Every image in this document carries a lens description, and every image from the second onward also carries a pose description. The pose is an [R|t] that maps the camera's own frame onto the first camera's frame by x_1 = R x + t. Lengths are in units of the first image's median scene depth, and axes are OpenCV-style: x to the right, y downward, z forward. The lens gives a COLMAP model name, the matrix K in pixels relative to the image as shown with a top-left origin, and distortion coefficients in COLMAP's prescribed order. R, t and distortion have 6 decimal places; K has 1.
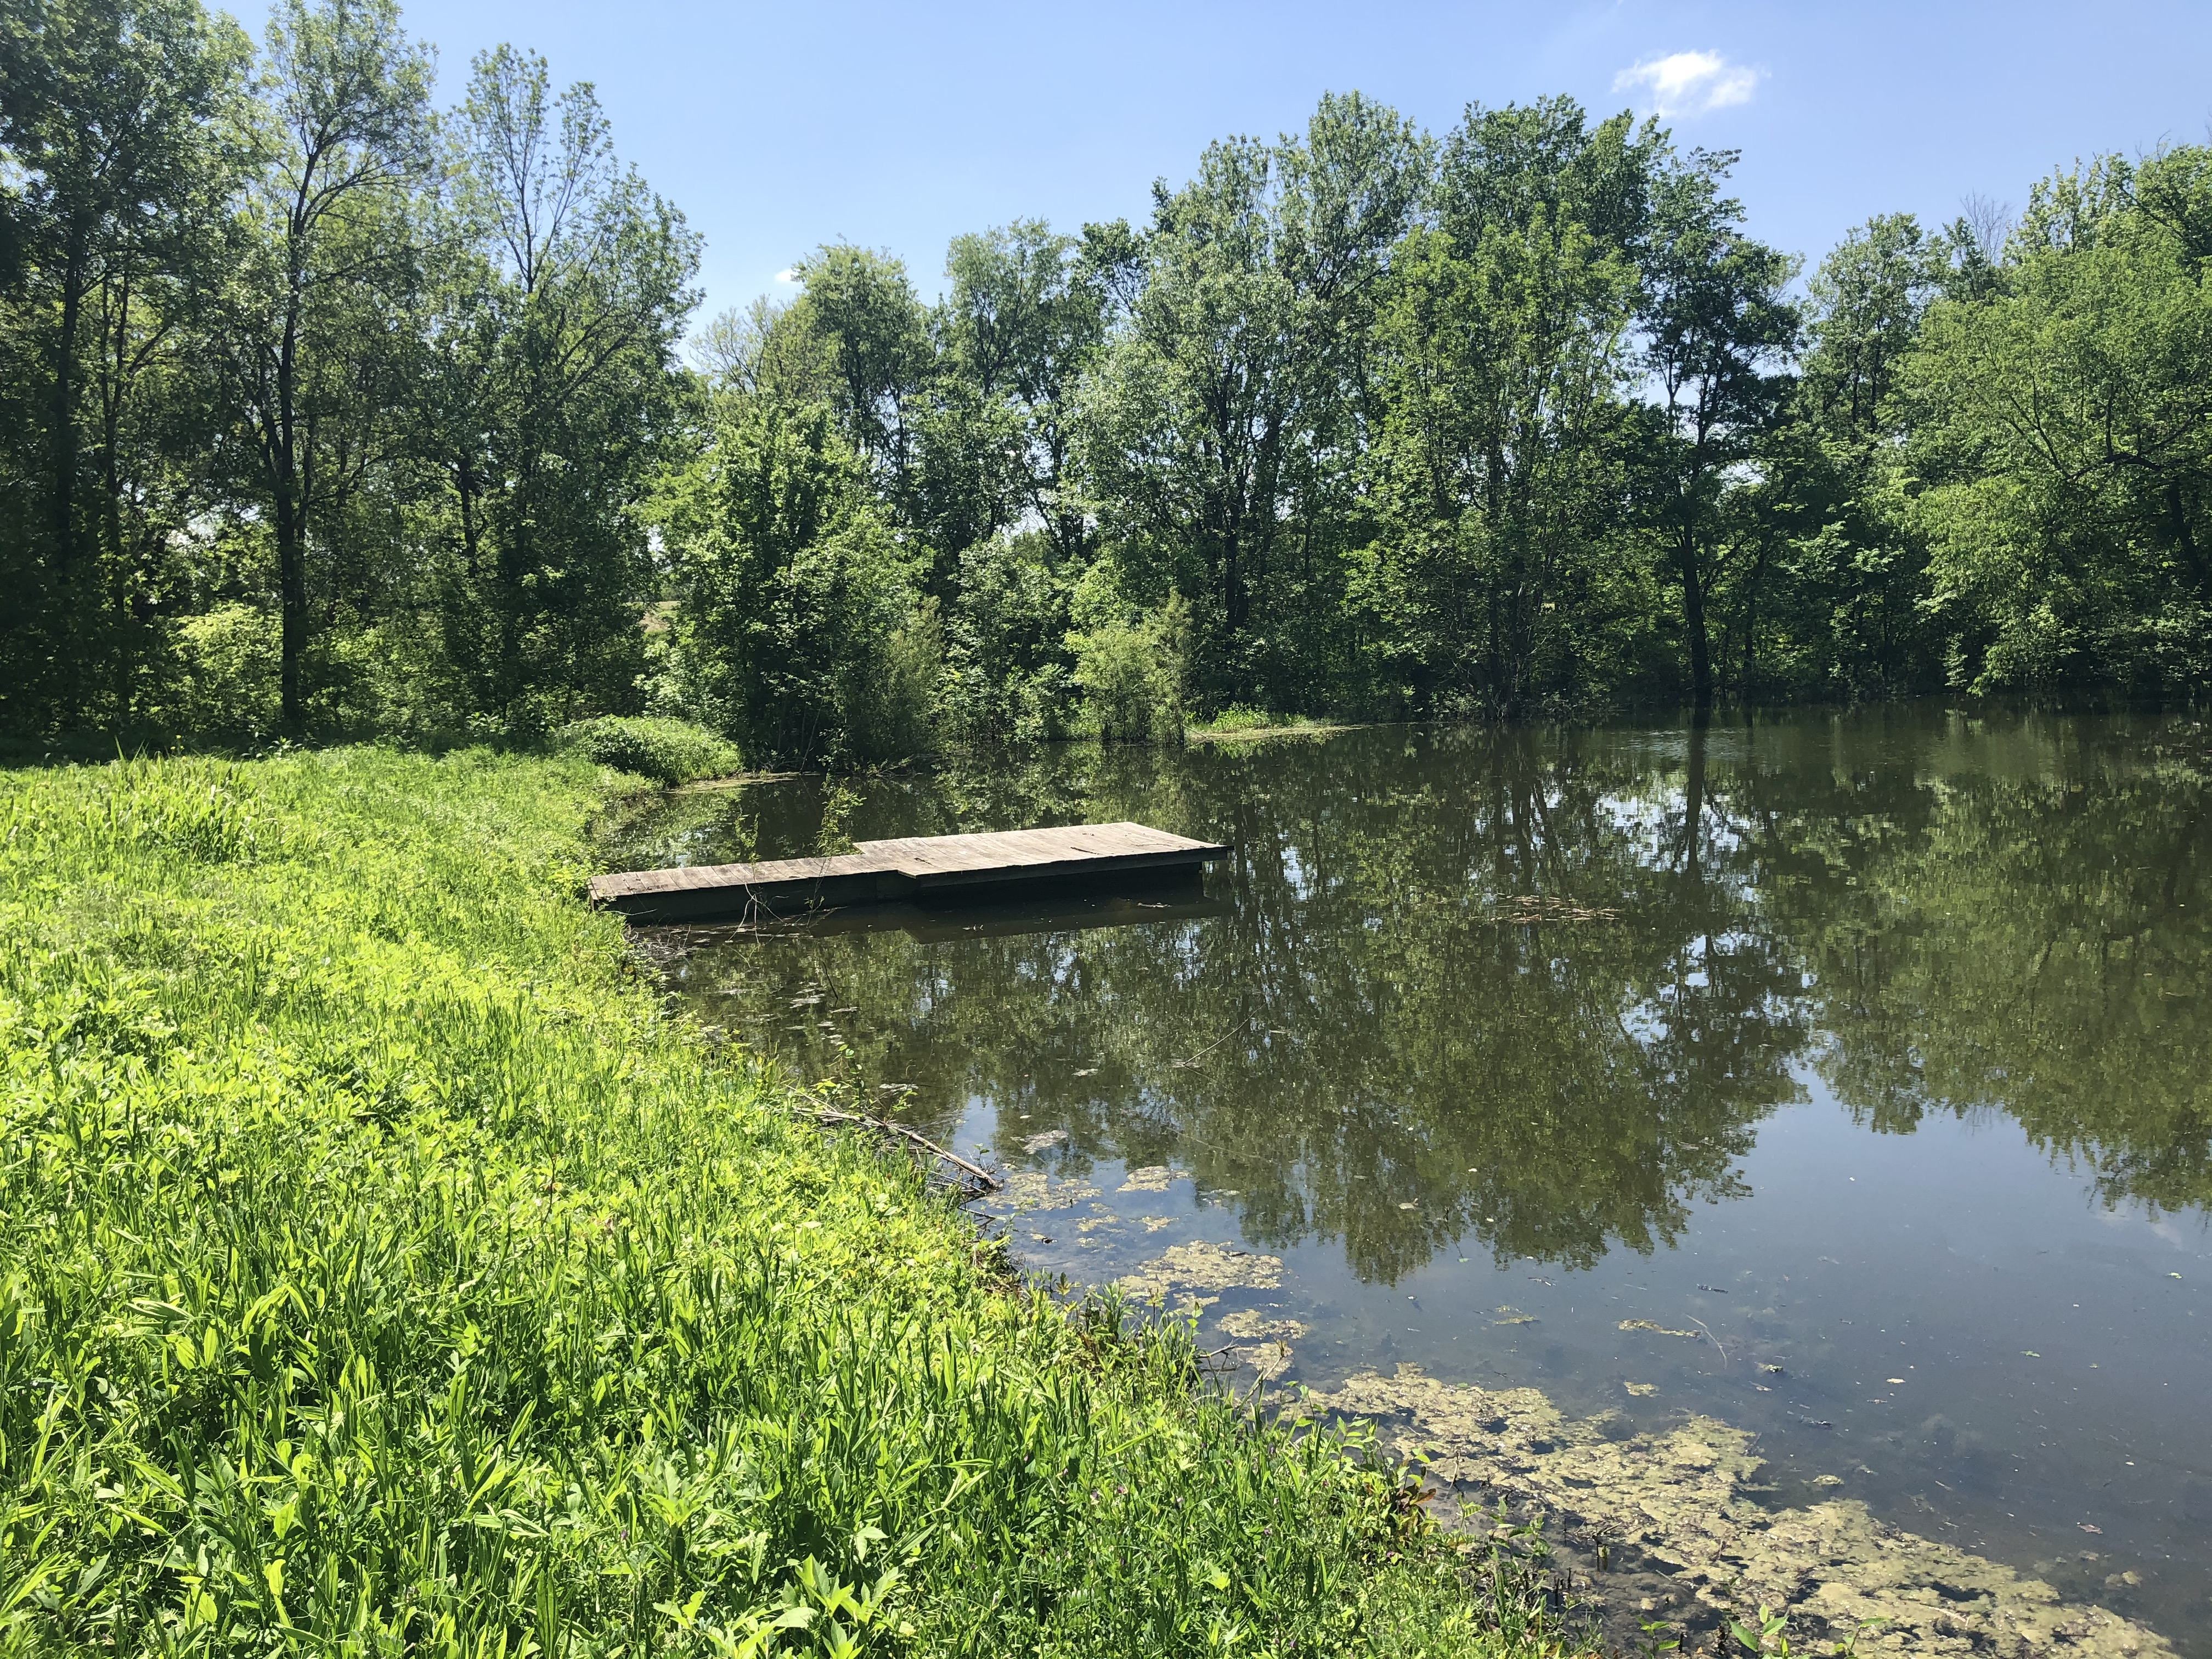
lens RADIAL K [[1786.1, 0, 1090.5], [0, 1786.1, 831.7], [0, 0, 1]] dist [0.046260, -0.058946]
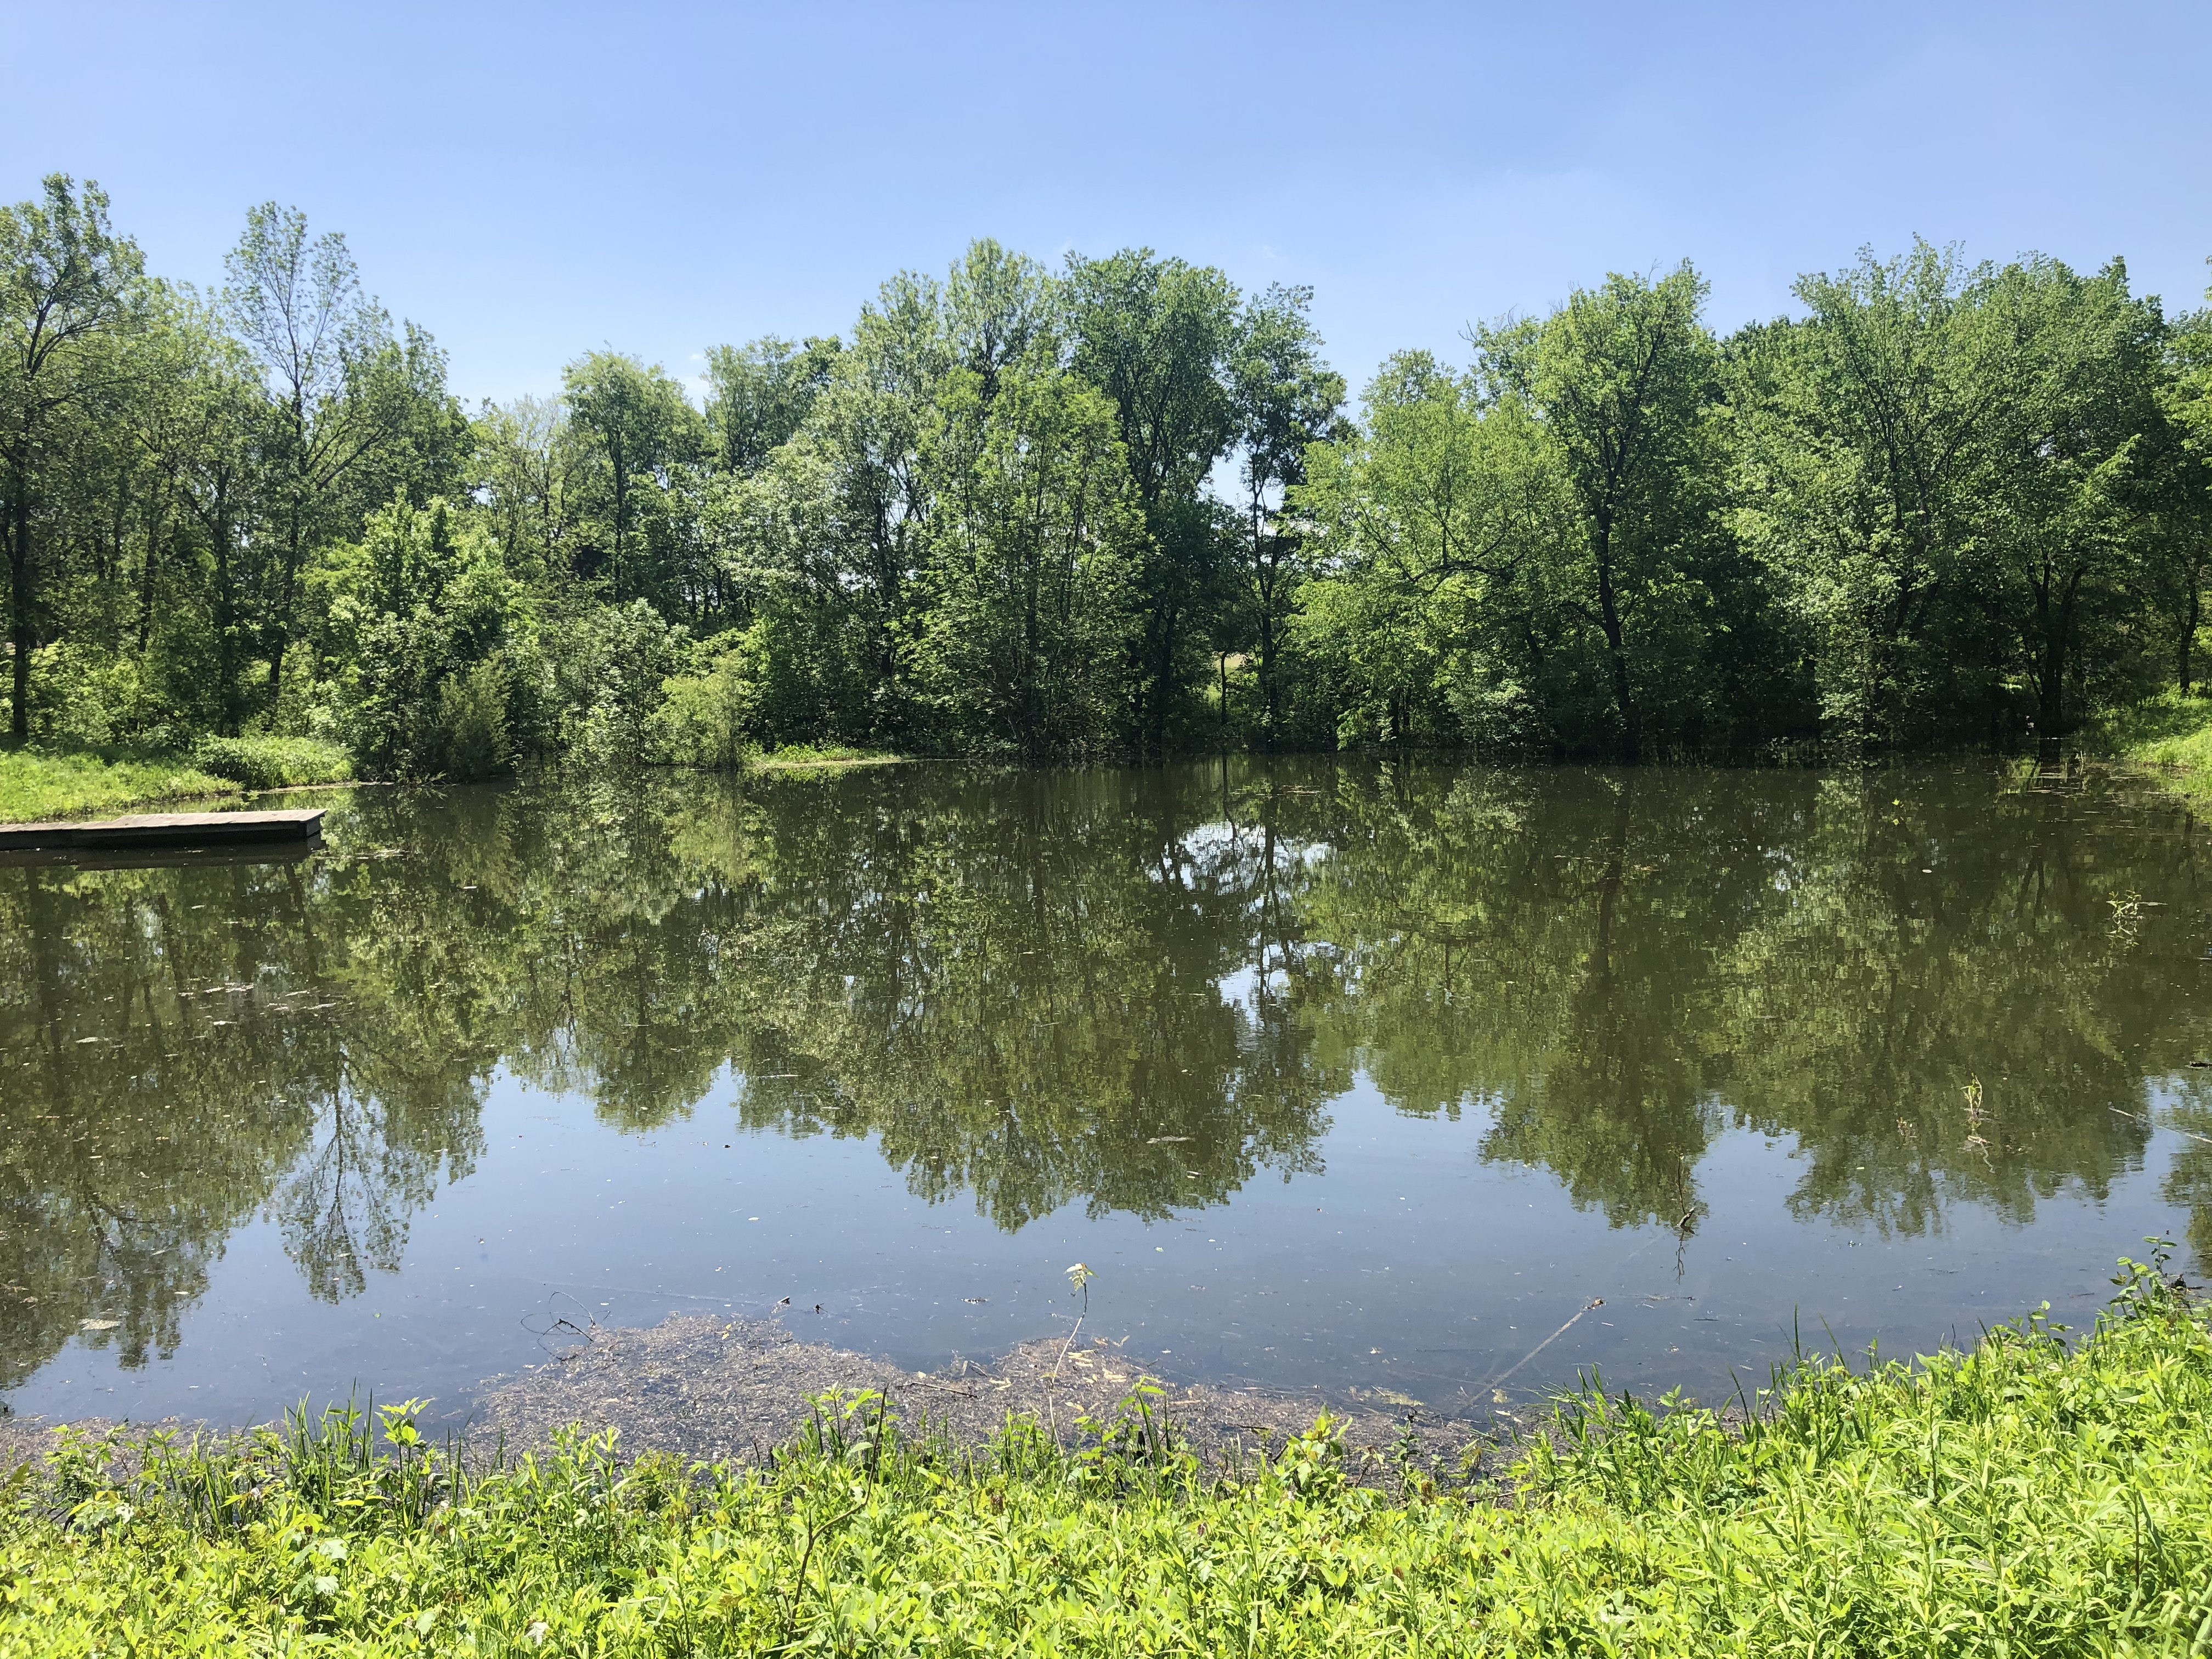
lens RADIAL K [[1786.1, 0, 1127.0], [0, 1786.1, 838.1], [0, 0, 1]] dist [0.046260, -0.058946]
pose [[0.998703, 0.028620, -0.042108, 0.331724], [-0.029426, 0.999393, -0.018651, 0.012248], [0.041549, 0.019865, 0.998939, -0.220654]]
